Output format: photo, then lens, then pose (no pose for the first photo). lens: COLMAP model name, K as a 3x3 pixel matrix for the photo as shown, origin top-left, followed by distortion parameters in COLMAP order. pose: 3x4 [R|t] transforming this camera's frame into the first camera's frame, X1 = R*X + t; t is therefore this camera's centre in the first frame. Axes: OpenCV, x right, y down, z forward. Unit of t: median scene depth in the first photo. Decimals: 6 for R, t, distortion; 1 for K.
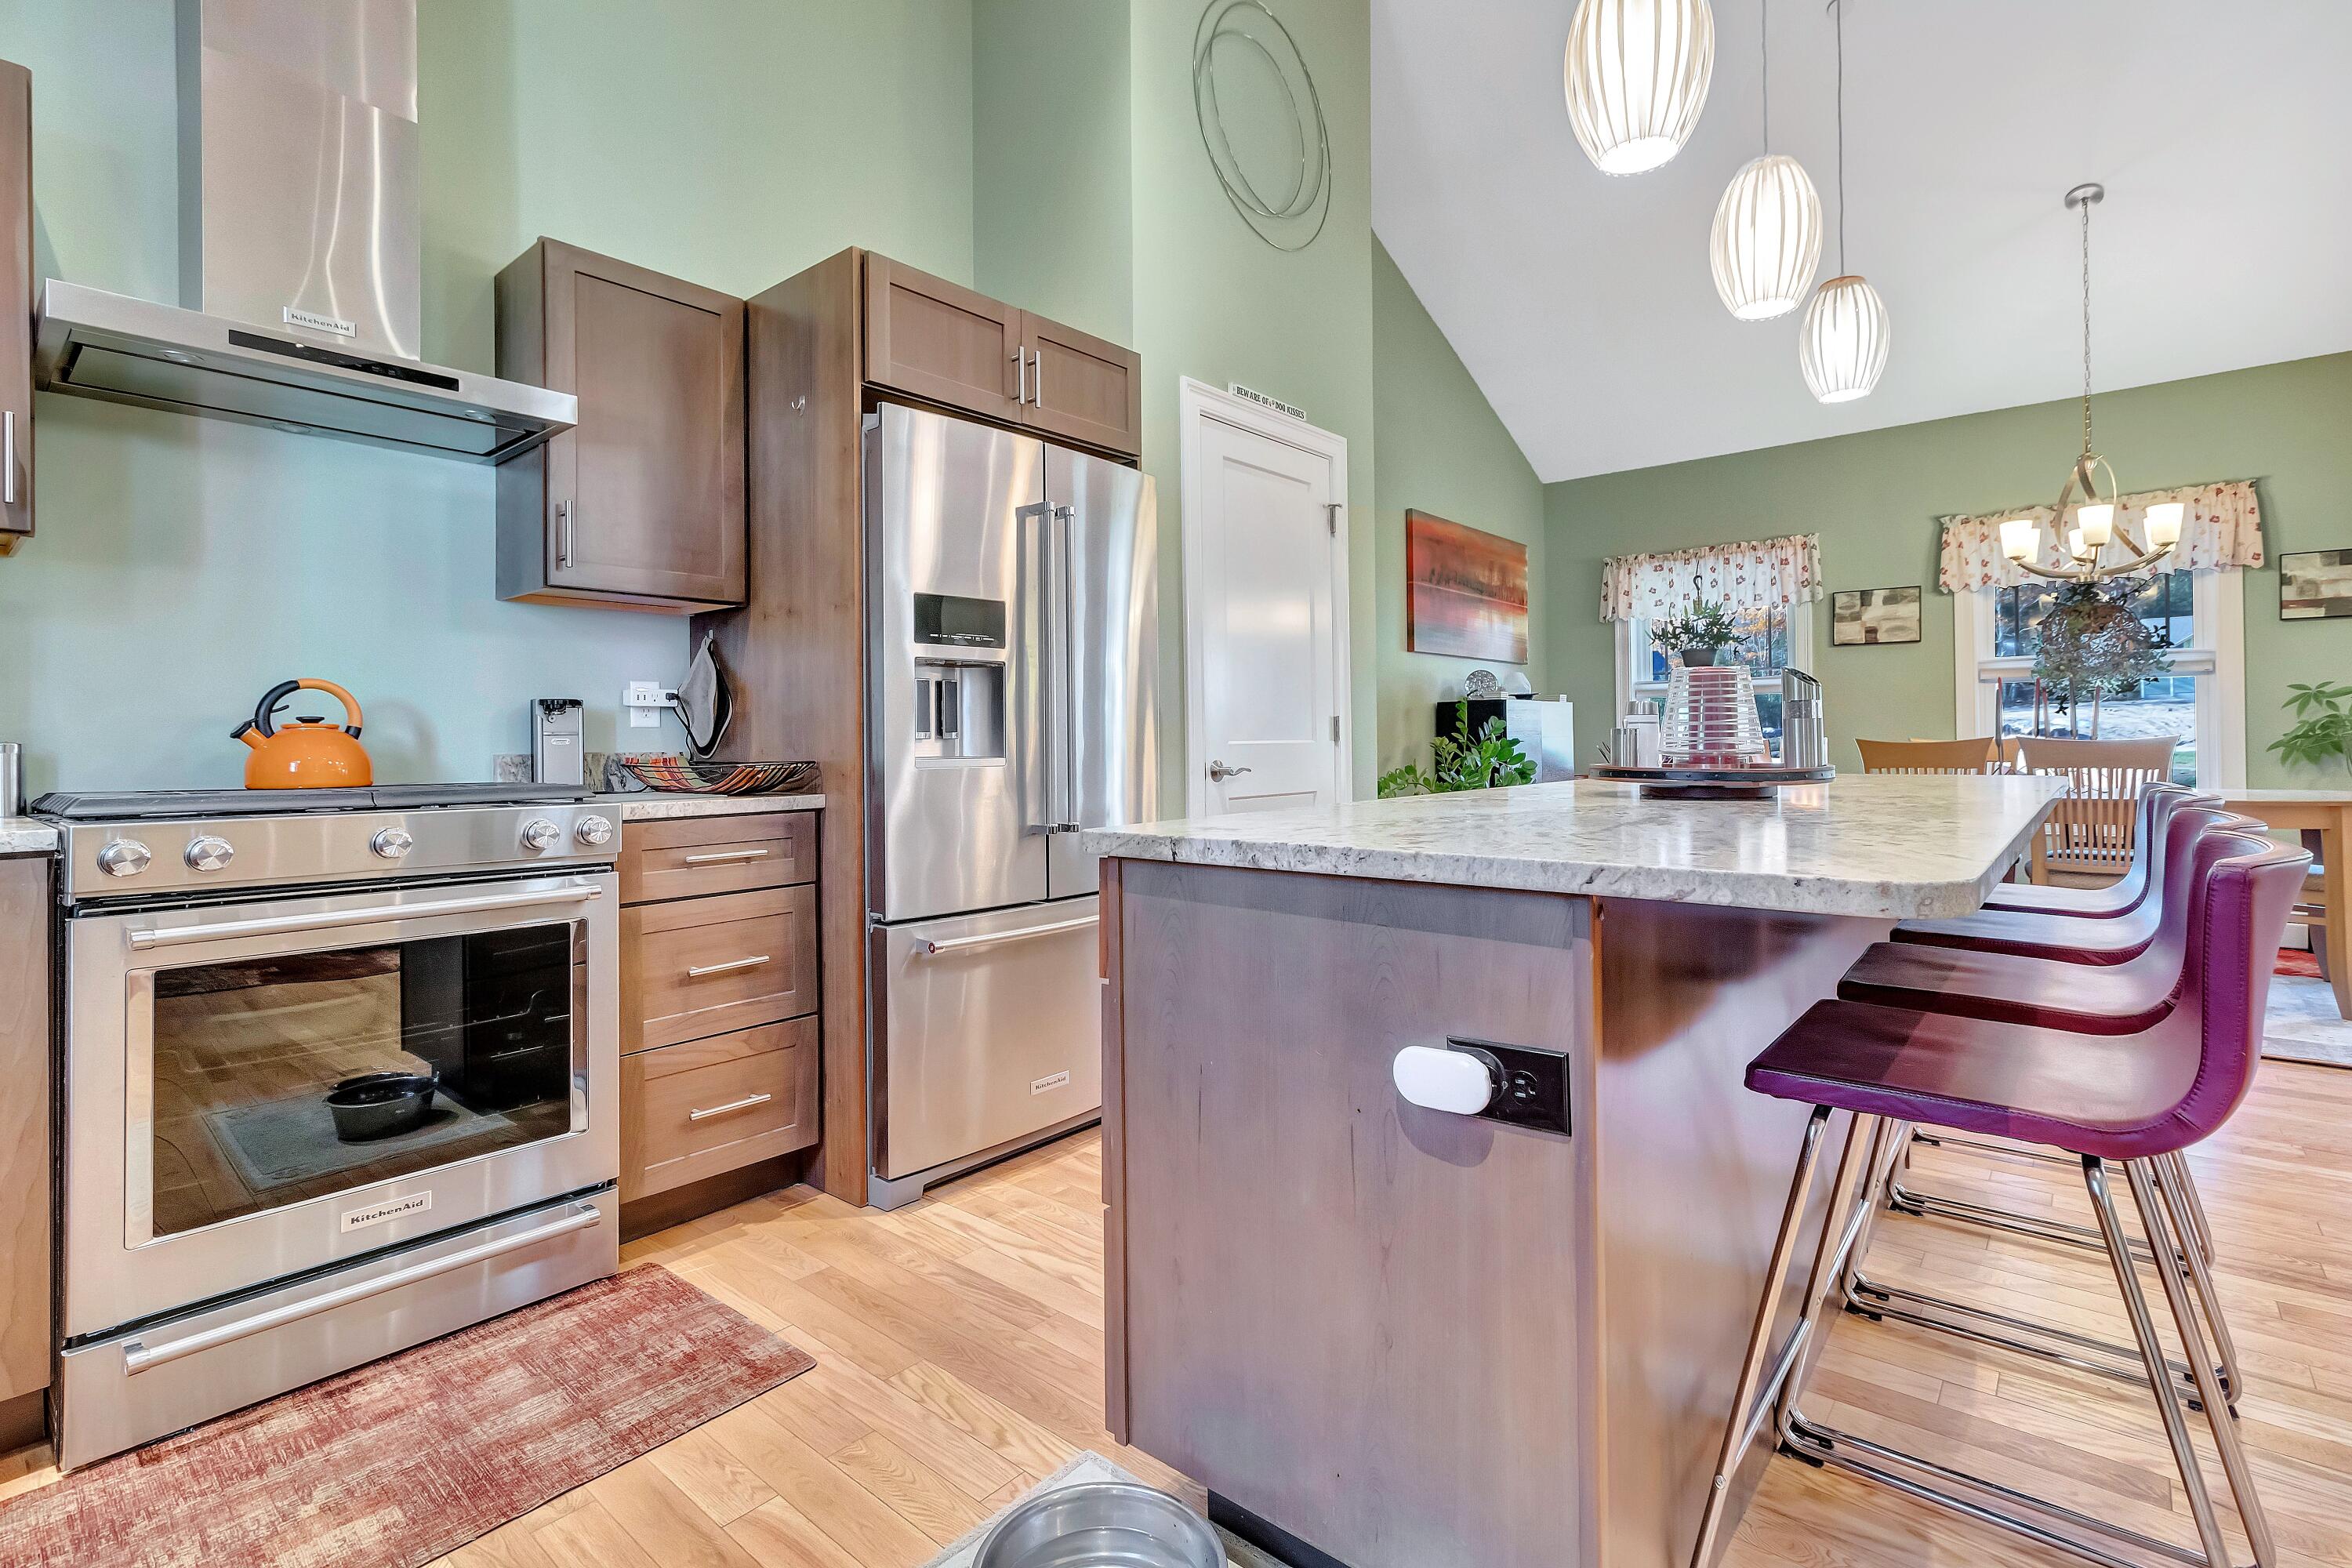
lens RADIAL K [[1094.0, 0, 1166.1], [0, 1094.0, 738.4], [0, 0, 1]] dist [-0.000733, -0.000357]
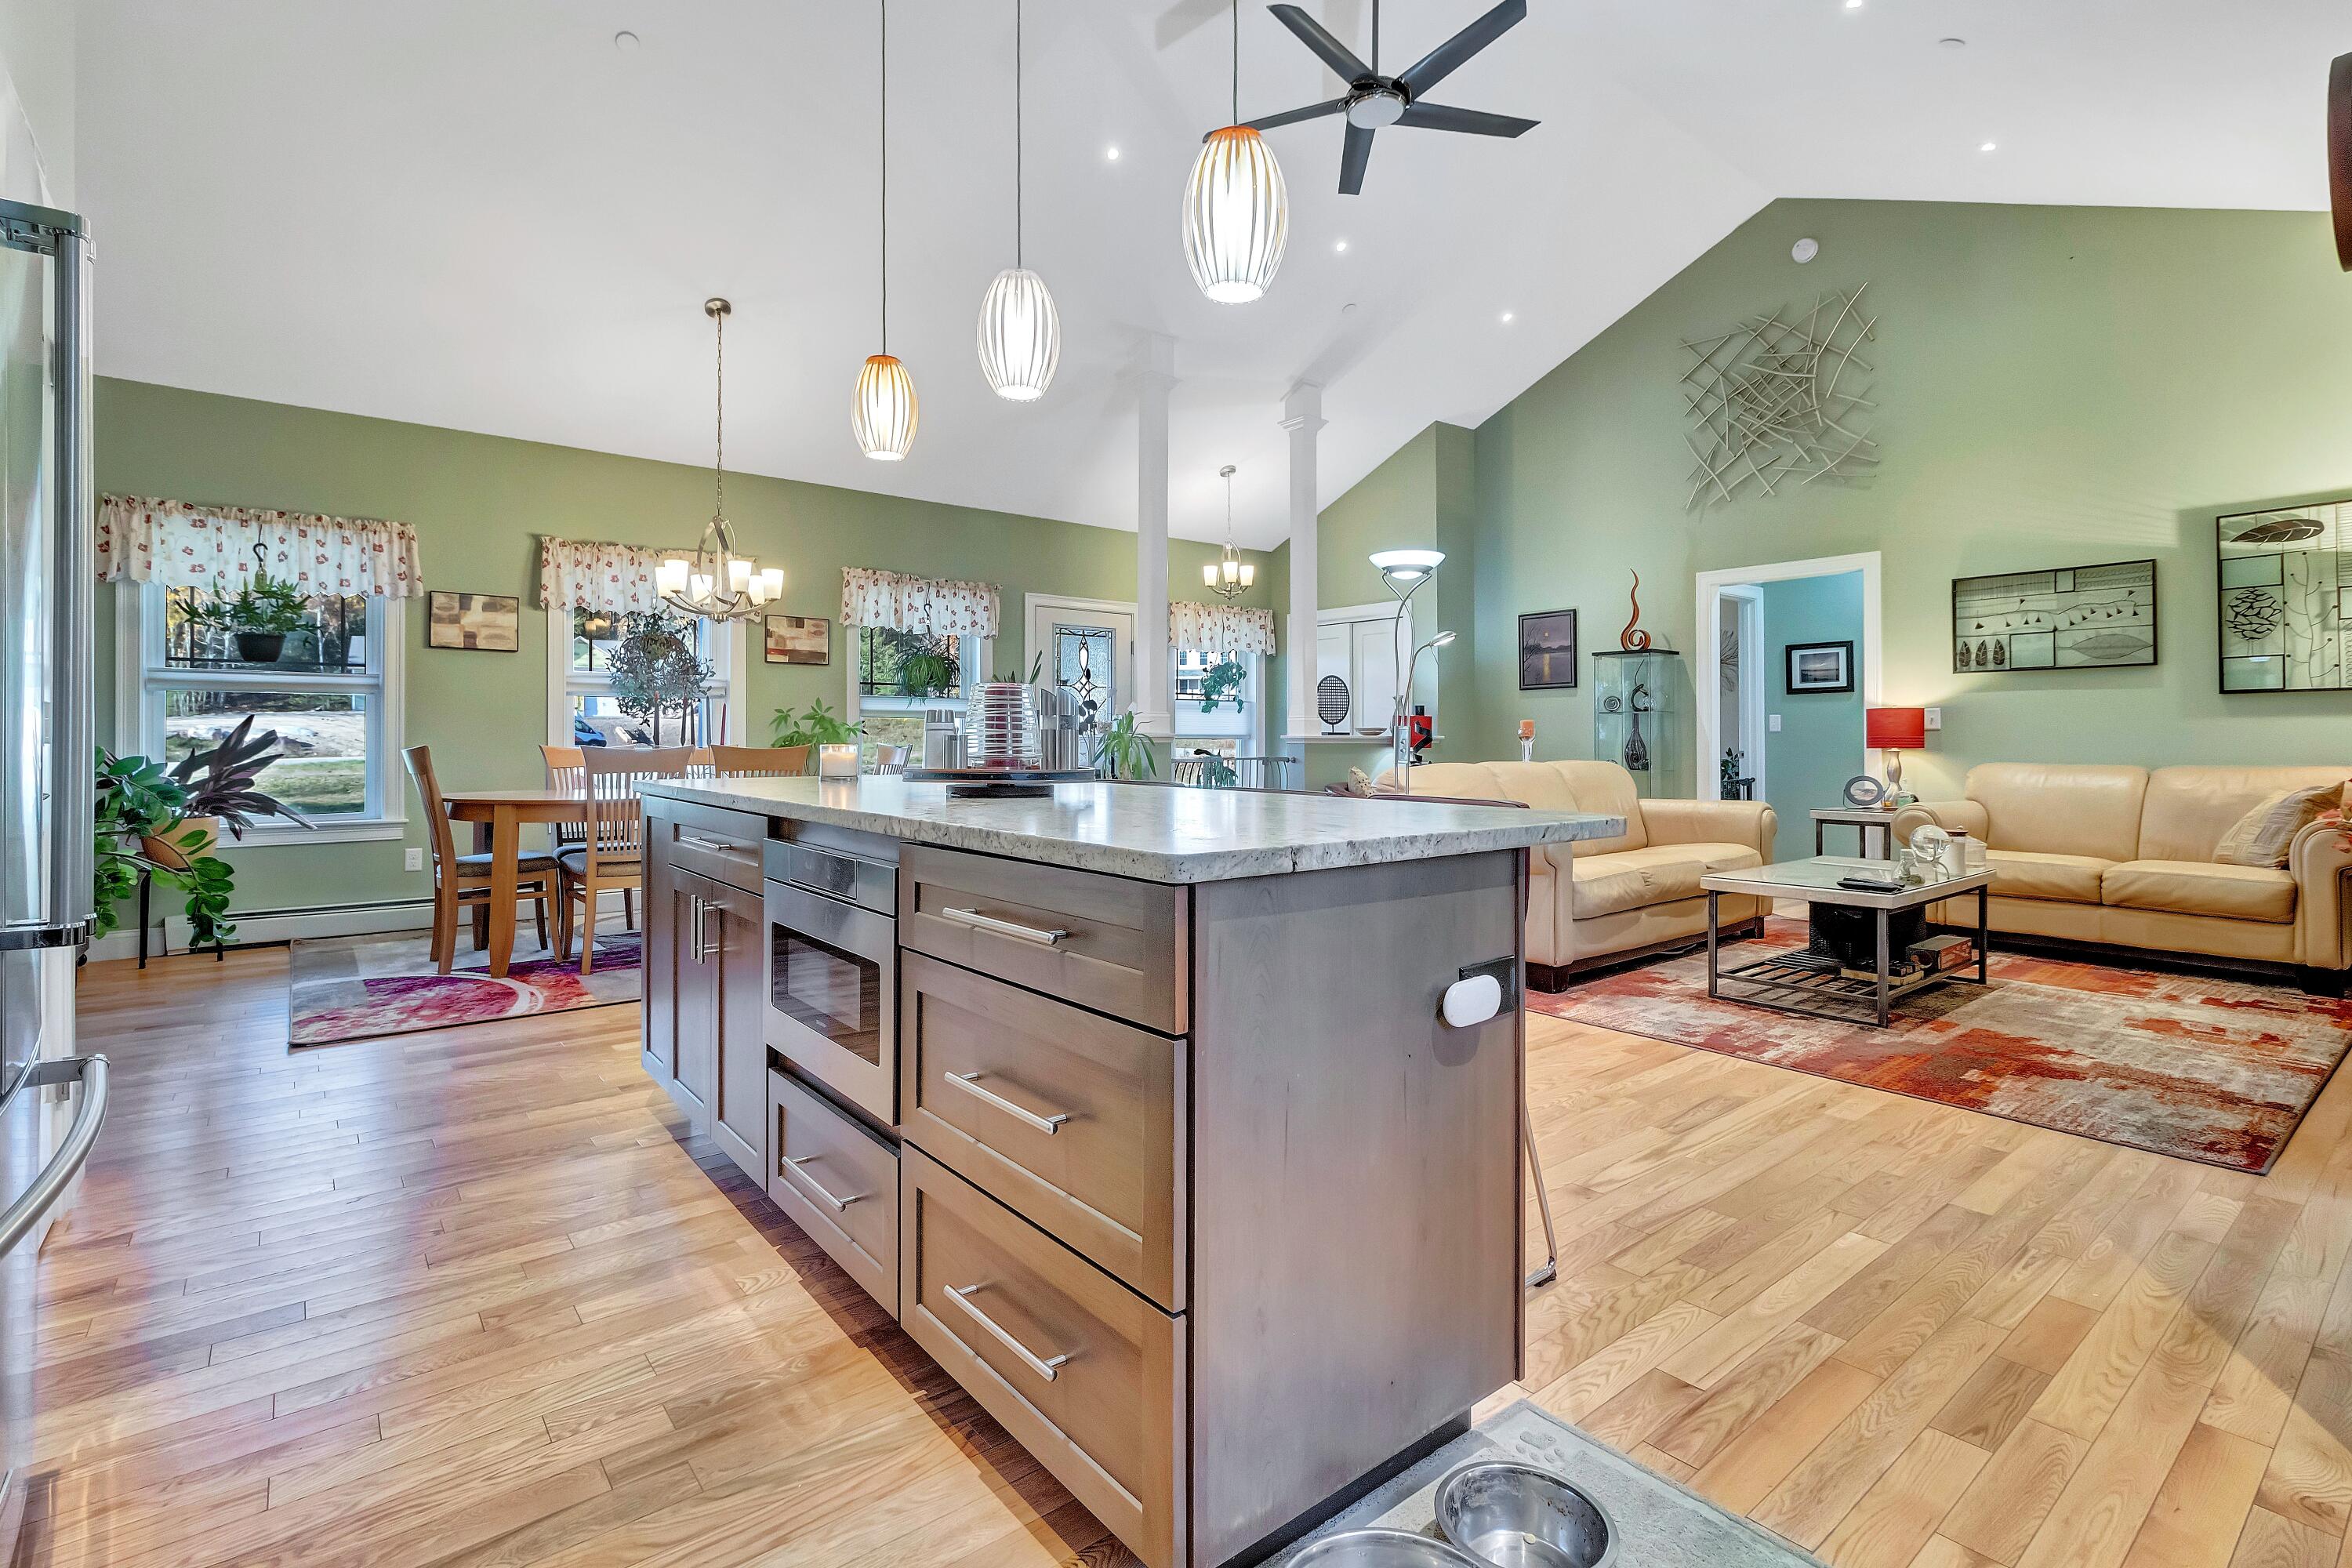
lens RADIAL K [[1094.0, 0, 1166.1], [0, 1094.0, 738.4], [0, 0, 1]] dist [-0.000733, -0.000357]
pose [[0.180816, 0.013472, 0.983425, -0.208519], [-0.005947, 0.999903, -0.012604, 0.002375], [-0.983499, -0.003570, 0.180878, 0.209967]]
